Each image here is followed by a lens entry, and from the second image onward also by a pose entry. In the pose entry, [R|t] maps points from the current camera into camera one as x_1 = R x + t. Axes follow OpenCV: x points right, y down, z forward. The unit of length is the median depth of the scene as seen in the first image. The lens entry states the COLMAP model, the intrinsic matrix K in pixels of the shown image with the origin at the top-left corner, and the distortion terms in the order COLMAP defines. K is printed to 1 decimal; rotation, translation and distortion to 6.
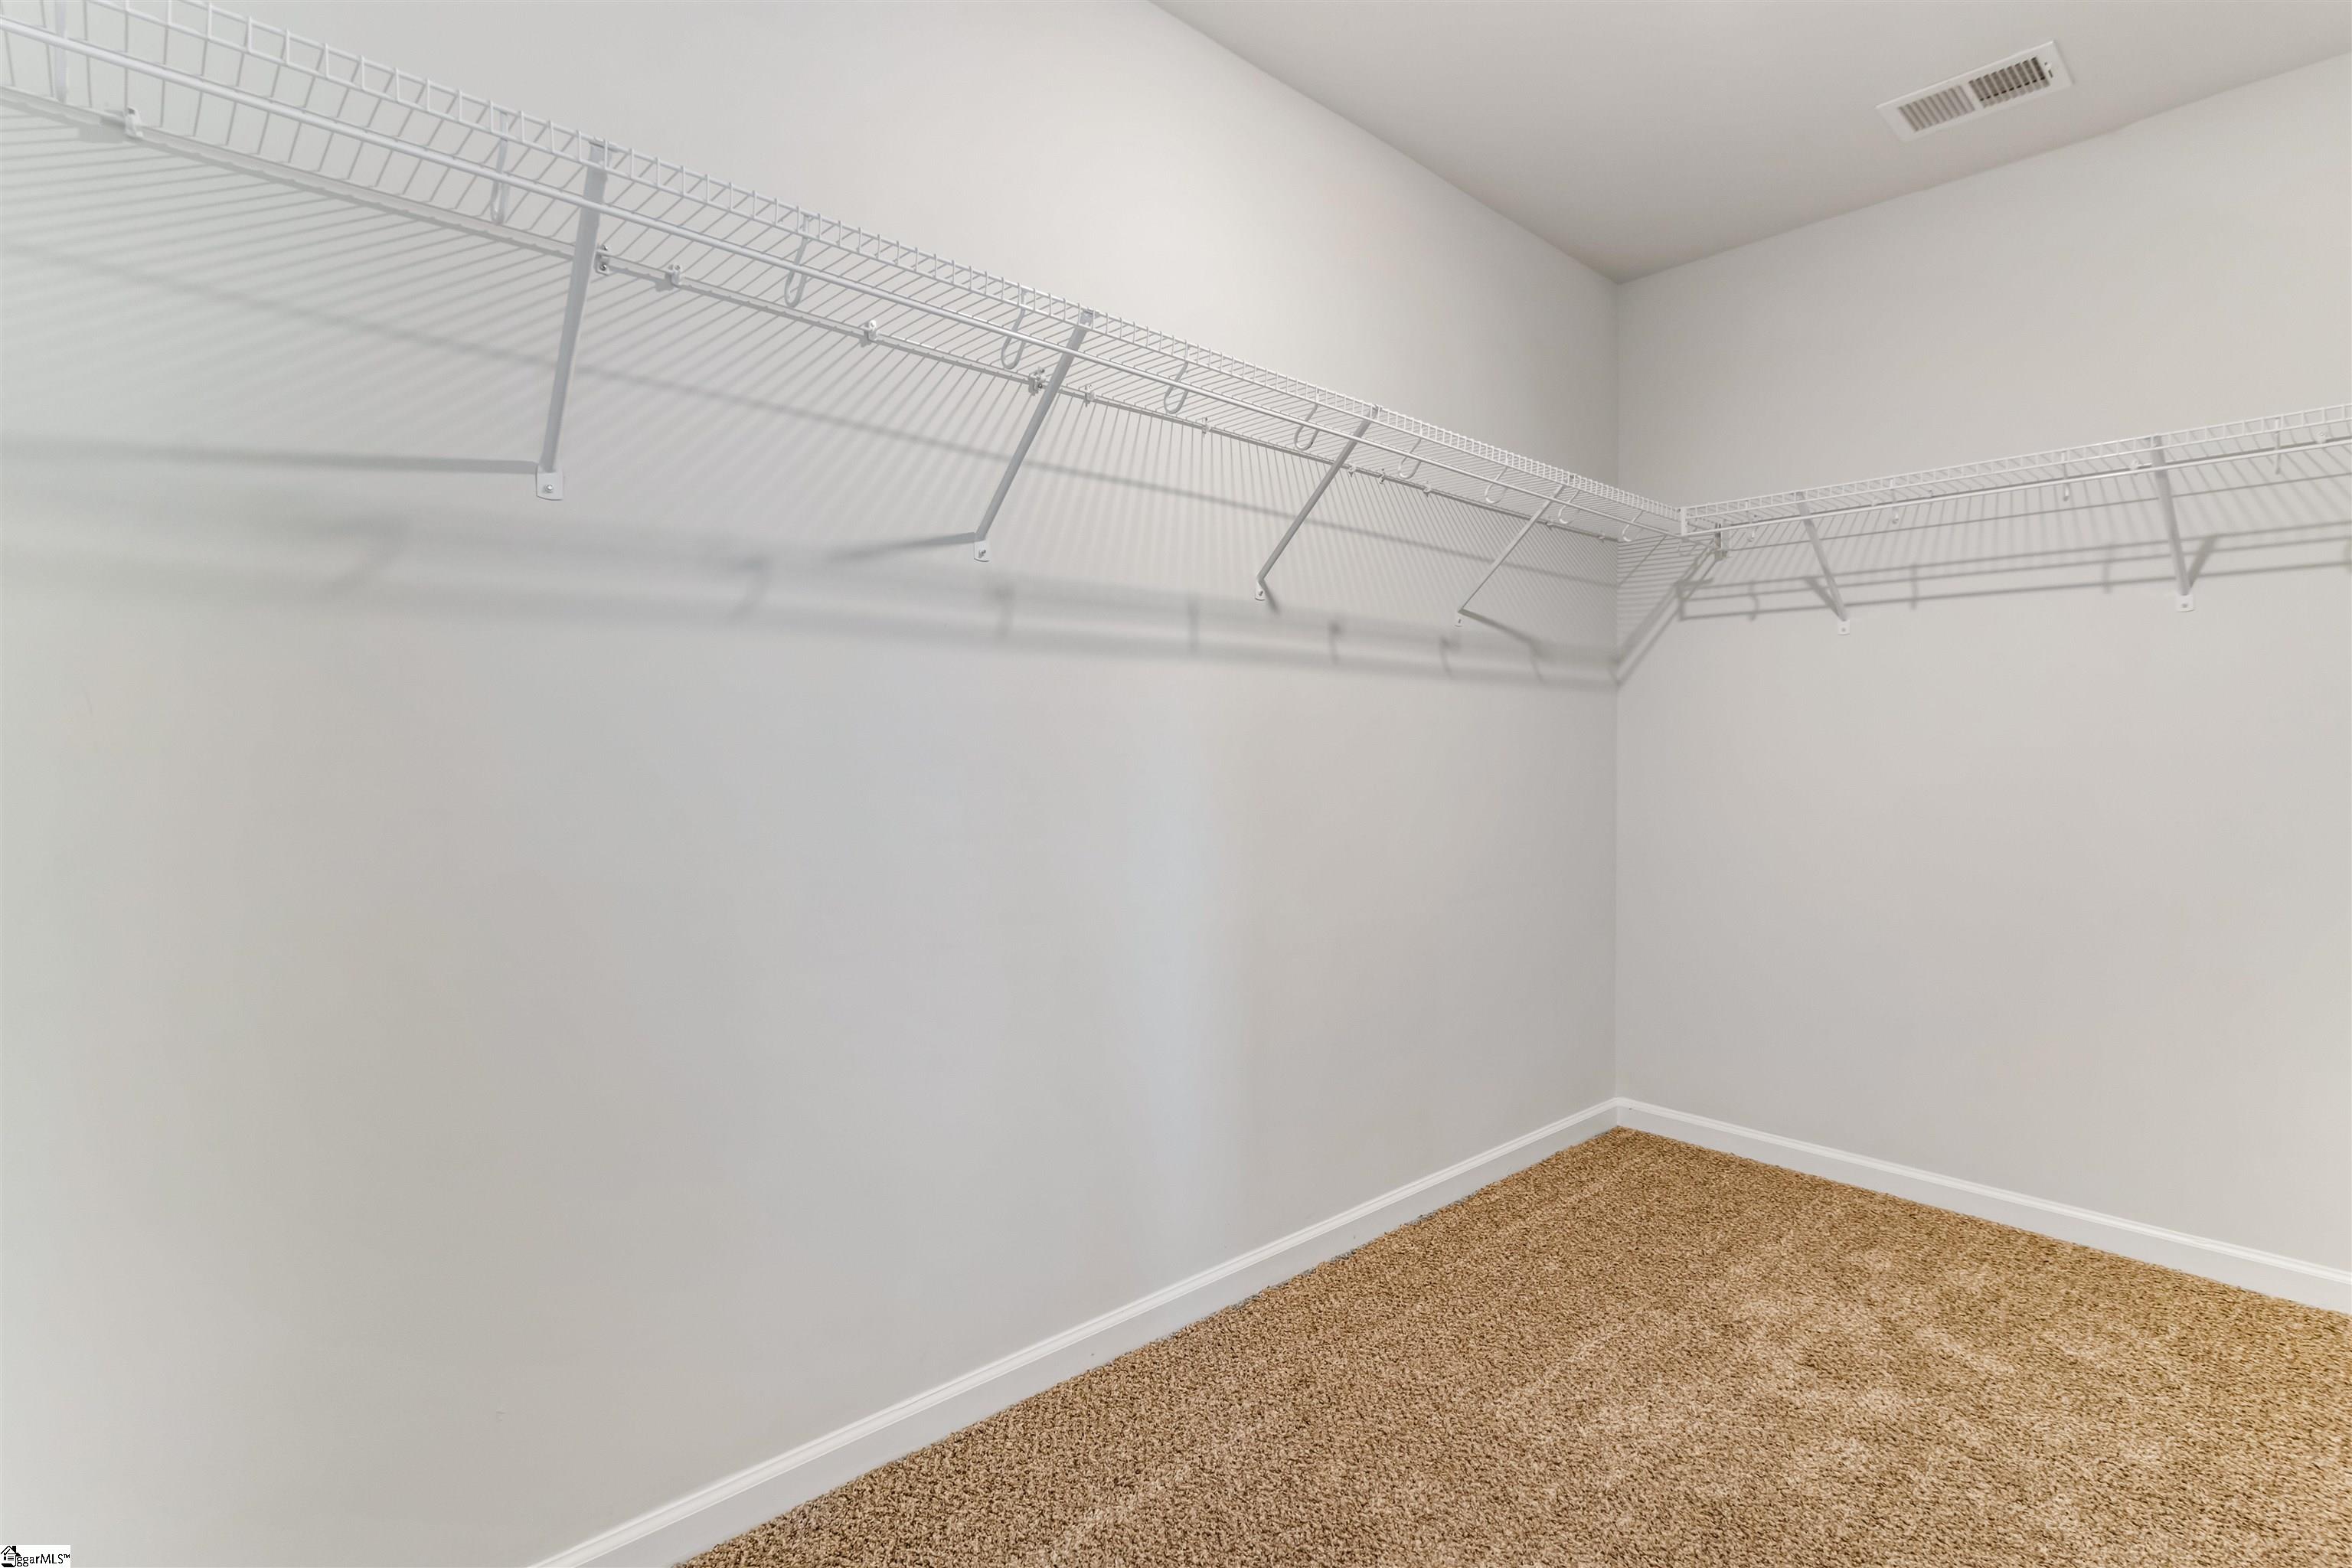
lens RADIAL K [[1123.2, 0, 1184.7], [0, 1123.2, 755.4], [0, 0, 1]] dist [0.000818, 0.001447]
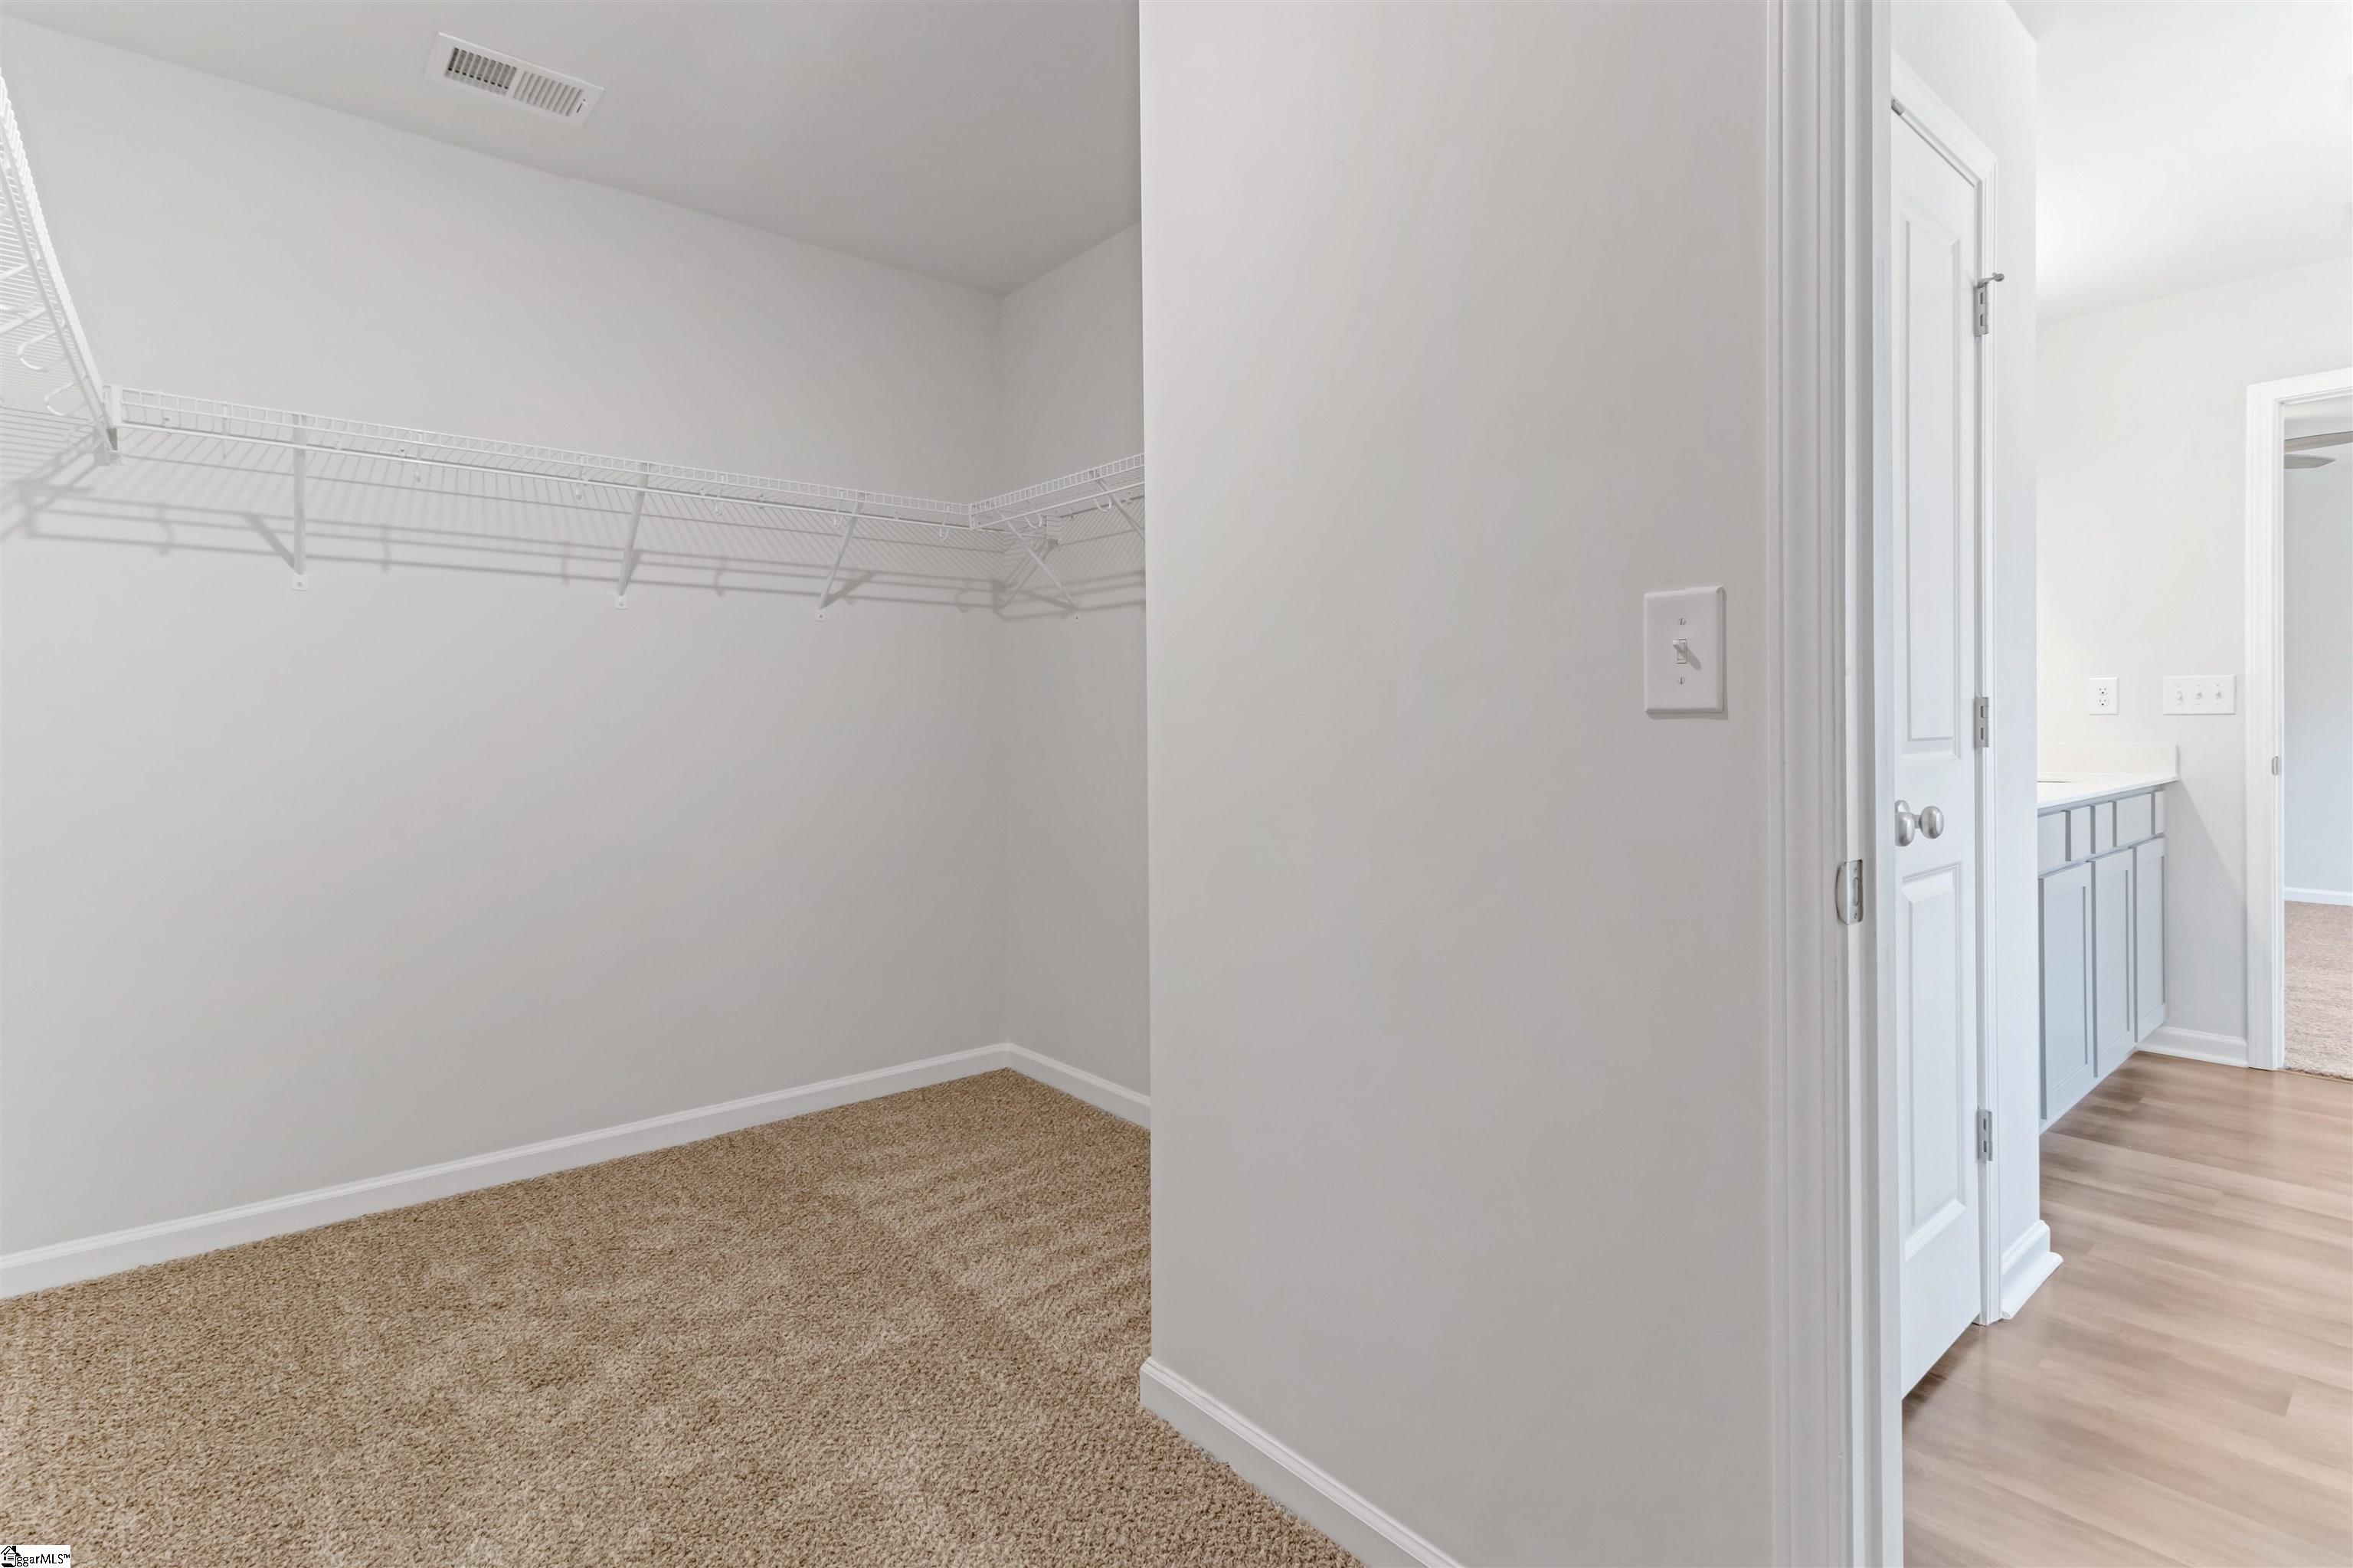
lens RADIAL K [[1130.6, 0, 1172.2], [0, 1130.6, 724.9], [0, 0, 1]] dist [0.003609, 0.000574]
pose [[0.048763, -0.004537, 0.998800, -0.279169], [0.005028, 0.999978, 0.004297, -0.005663], [-0.998798, 0.004812, 0.048785, 0.335367]]
